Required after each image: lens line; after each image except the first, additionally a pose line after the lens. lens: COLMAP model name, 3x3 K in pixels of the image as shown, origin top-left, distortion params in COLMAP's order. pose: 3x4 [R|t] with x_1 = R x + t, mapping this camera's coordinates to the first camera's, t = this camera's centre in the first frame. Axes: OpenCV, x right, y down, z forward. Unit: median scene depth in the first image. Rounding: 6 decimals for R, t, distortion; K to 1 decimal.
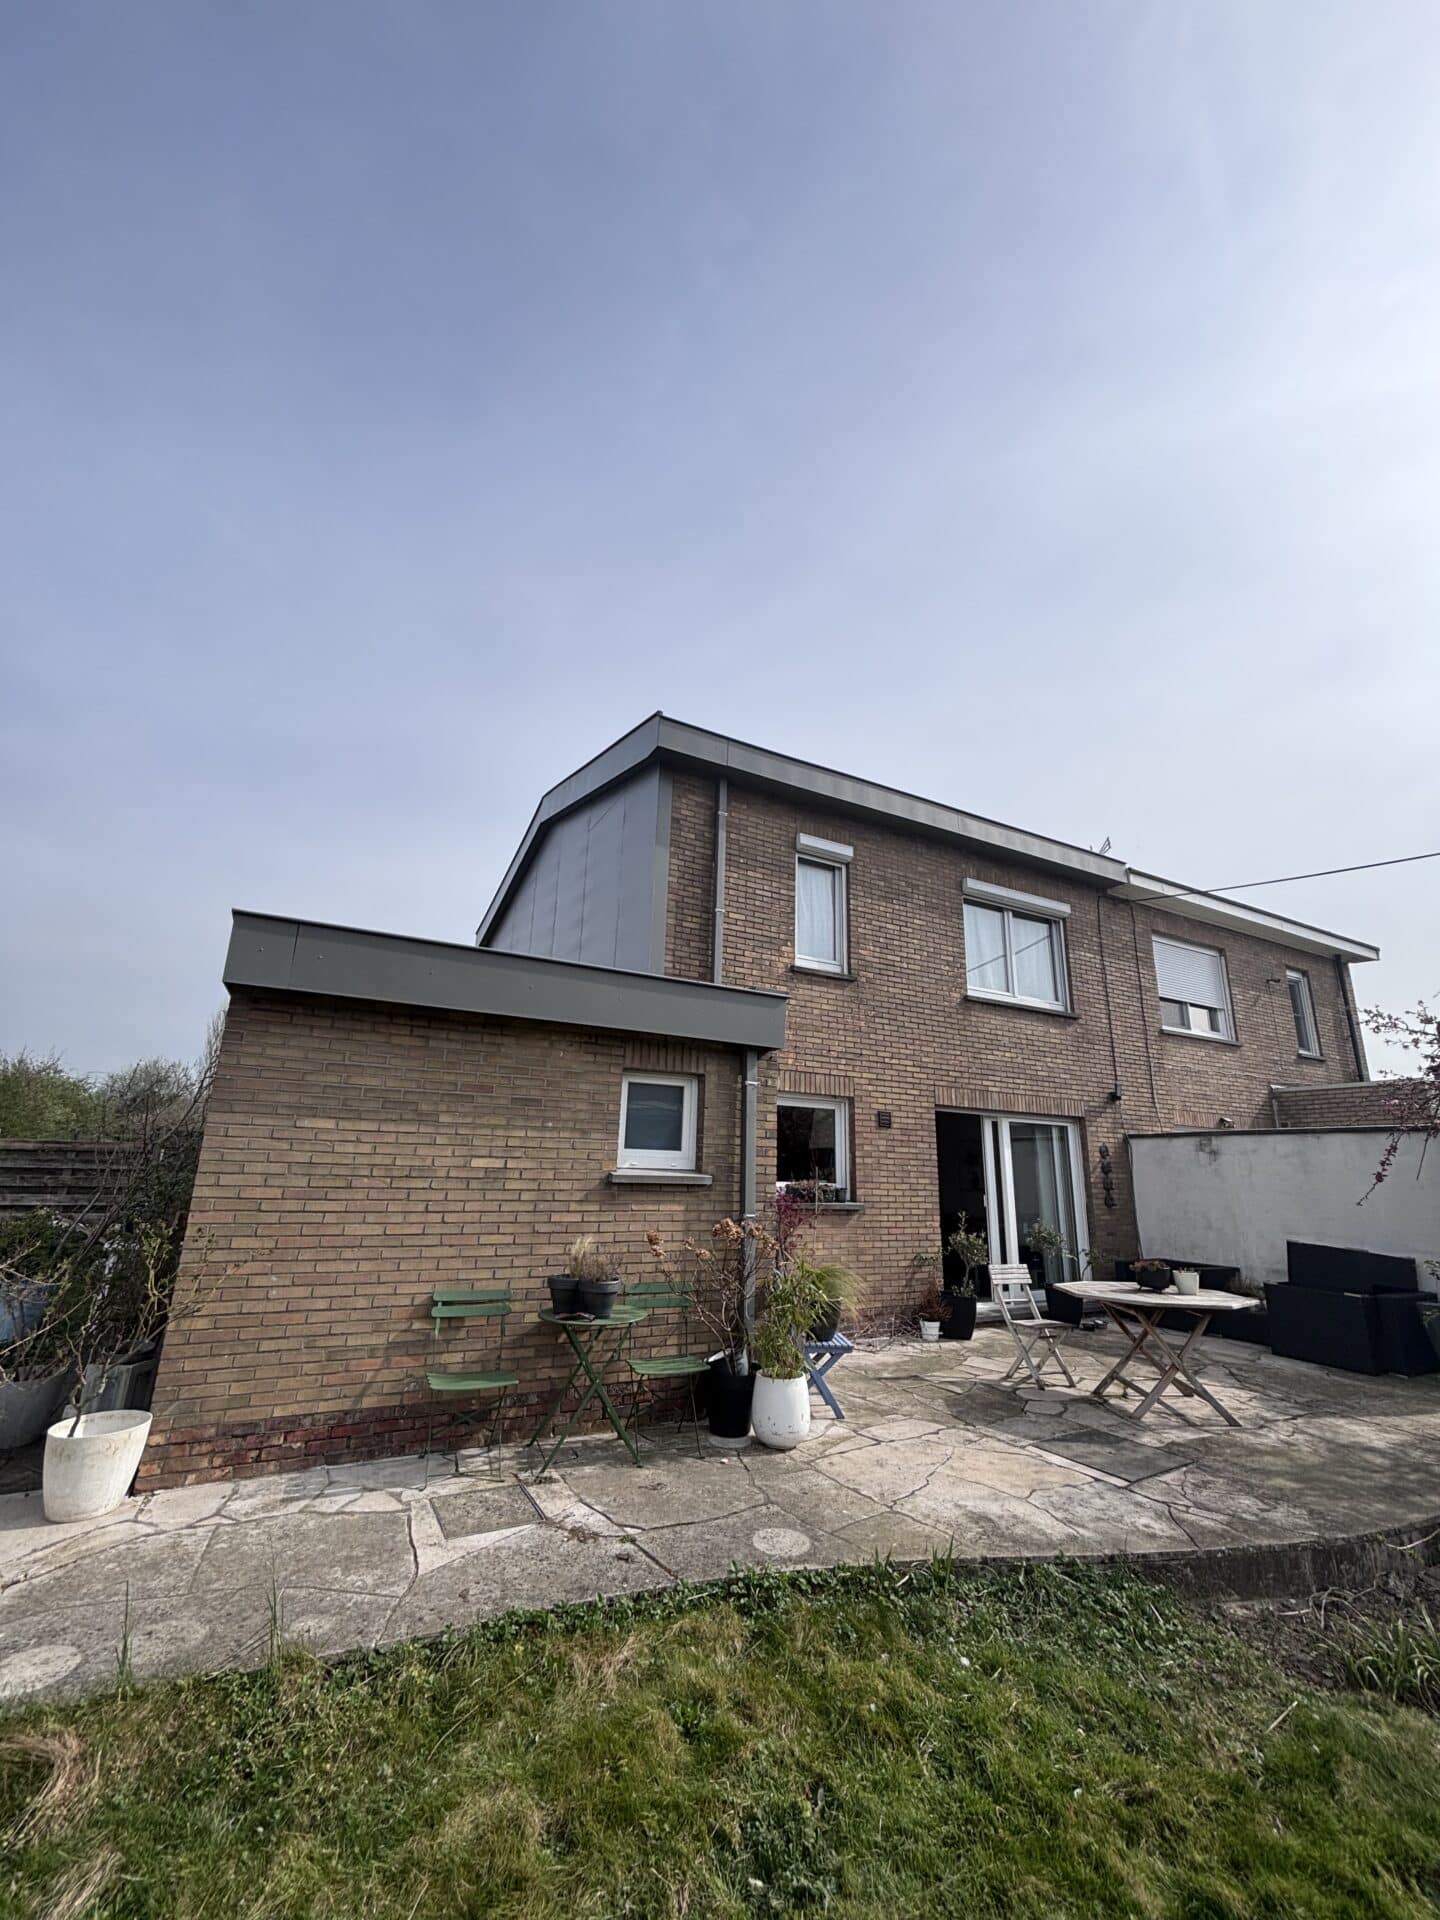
lens RADIAL K [[769.4, 0, 716.7], [0, 769.4, 967.1], [0, 0, 1]] dist [0.009260, -0.000179]
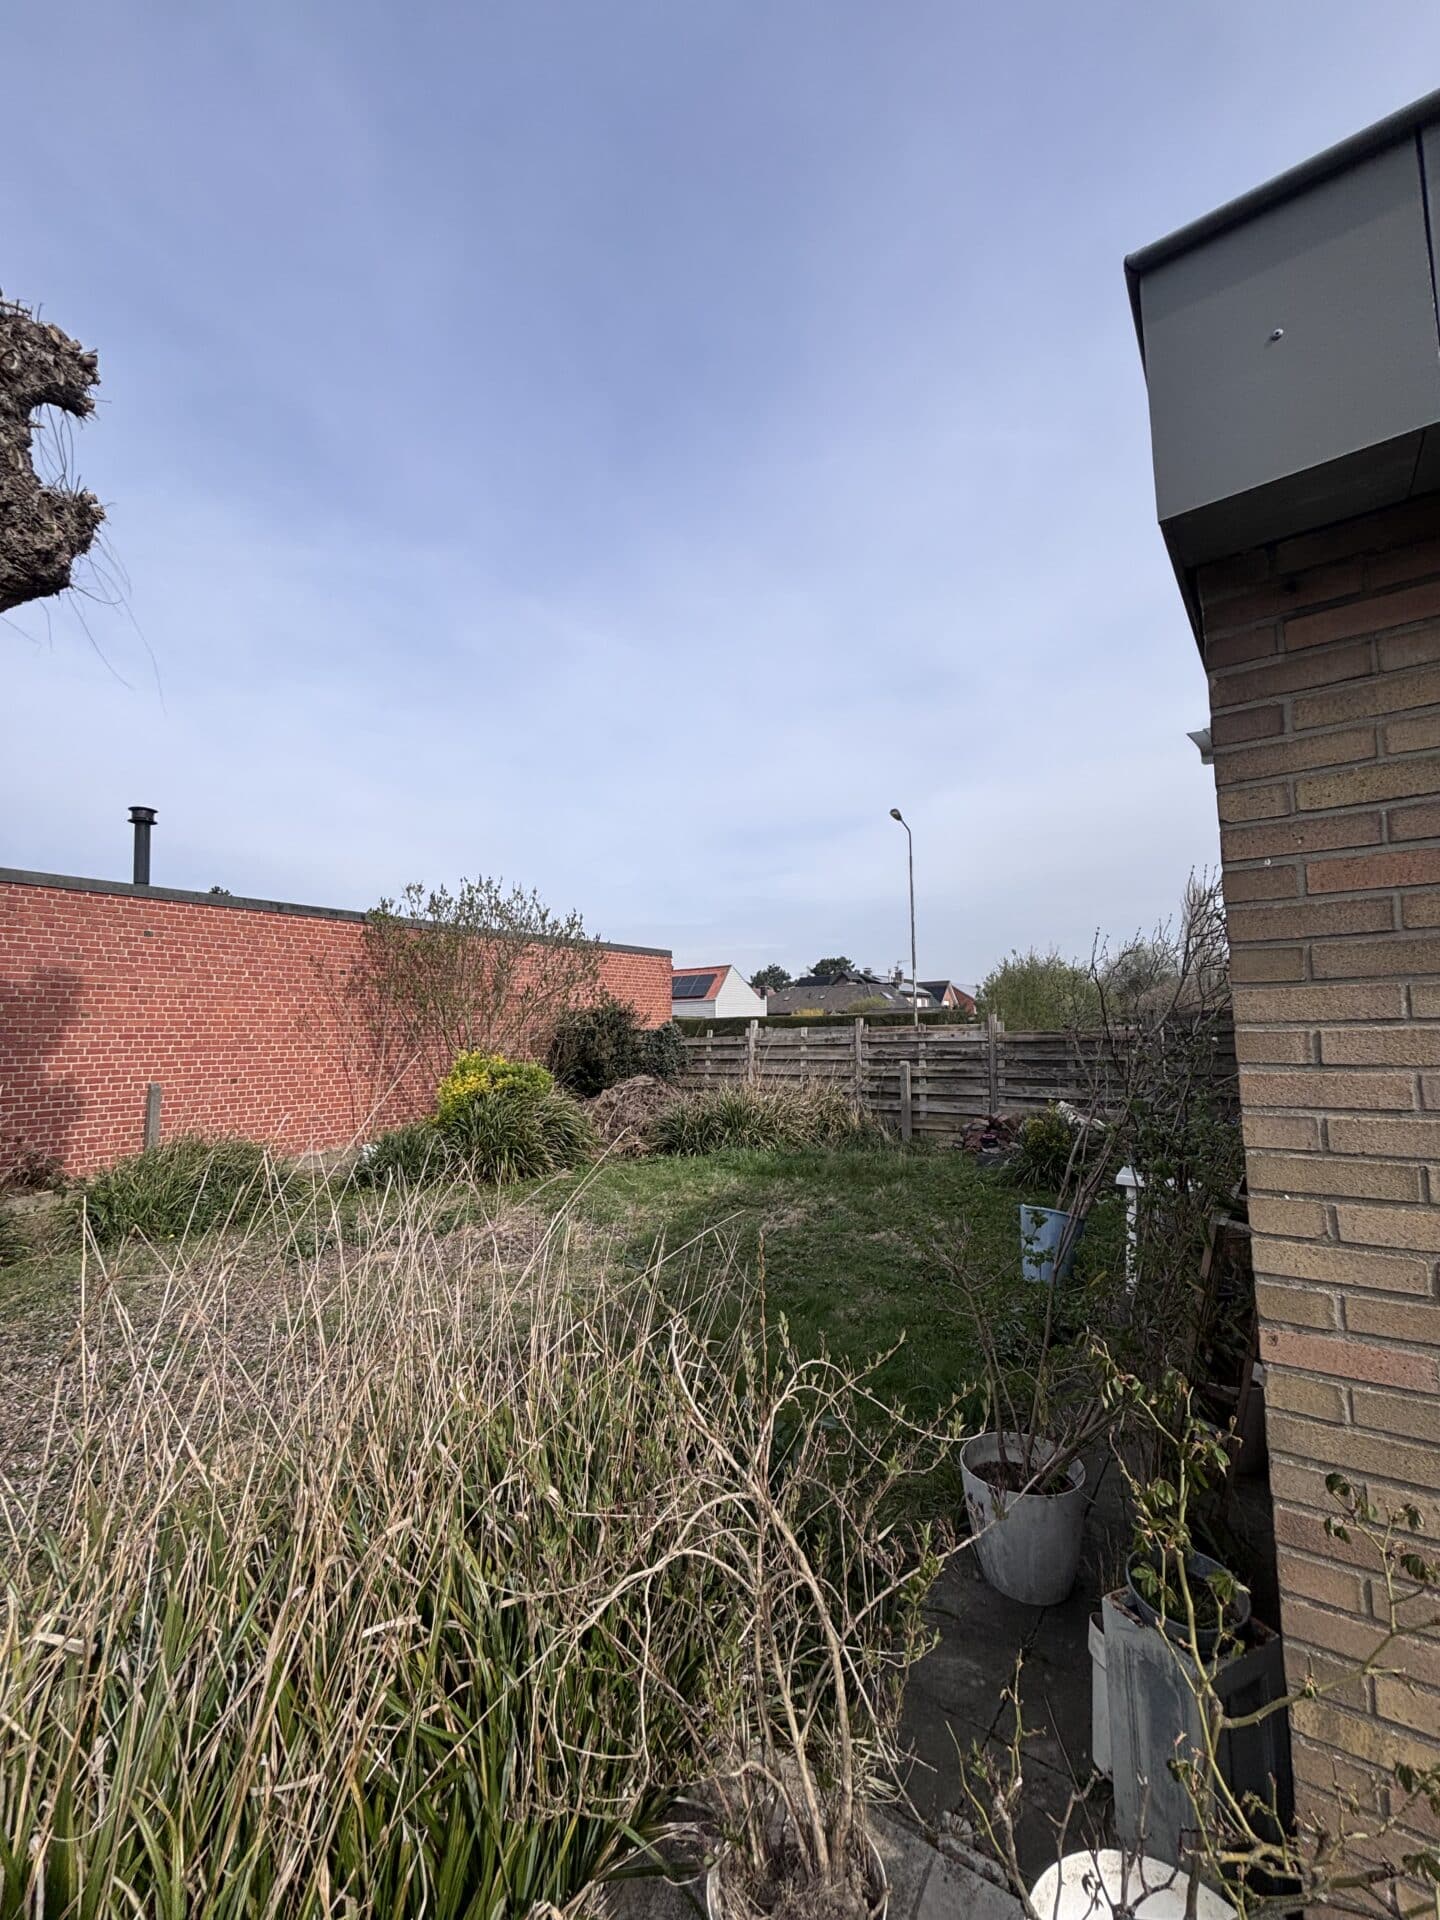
lens RADIAL K [[769.4, 0, 716.7], [0, 769.4, 967.1], [0, 0, 1]] dist [0.009260, -0.000179]
pose [[0.418245, -0.114382, -0.901104, -0.478909], [0.256946, 0.966420, -0.003412, 0.132417], [0.871235, -0.230108, 0.433590, 0.711362]]
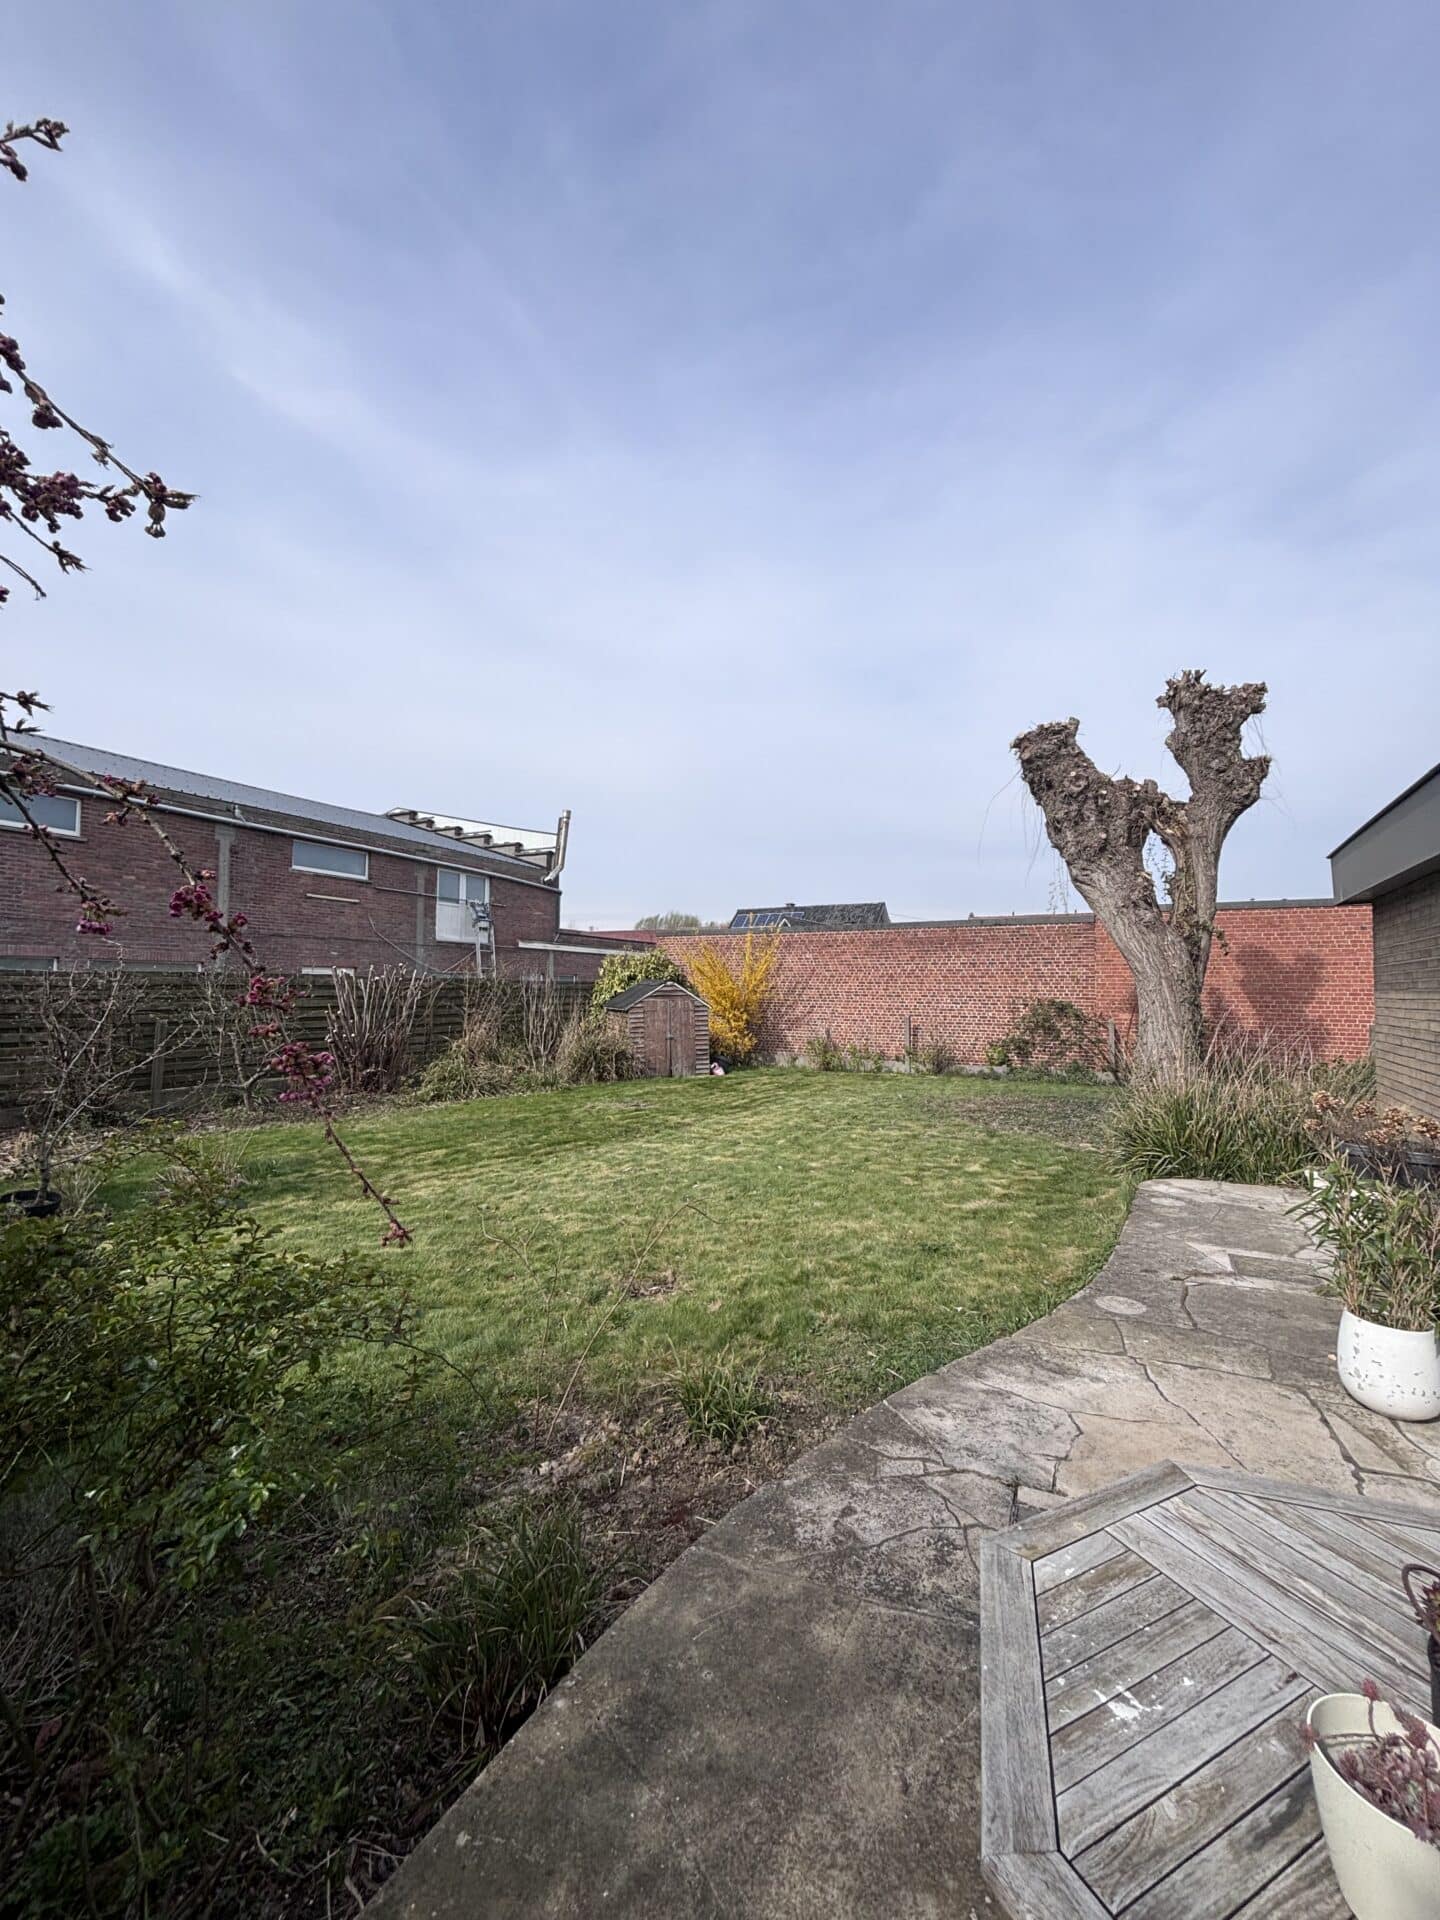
lens RADIAL K [[769.4, 0, 716.7], [0, 769.4, 967.1], [0, 0, 1]] dist [0.009260, -0.000179]
pose [[-0.851440, -0.054377, -0.521625, 1.145179], [0.099612, 0.959737, -0.262643, 0.407110], [0.514905, -0.275585, -0.811742, 1.572693]]
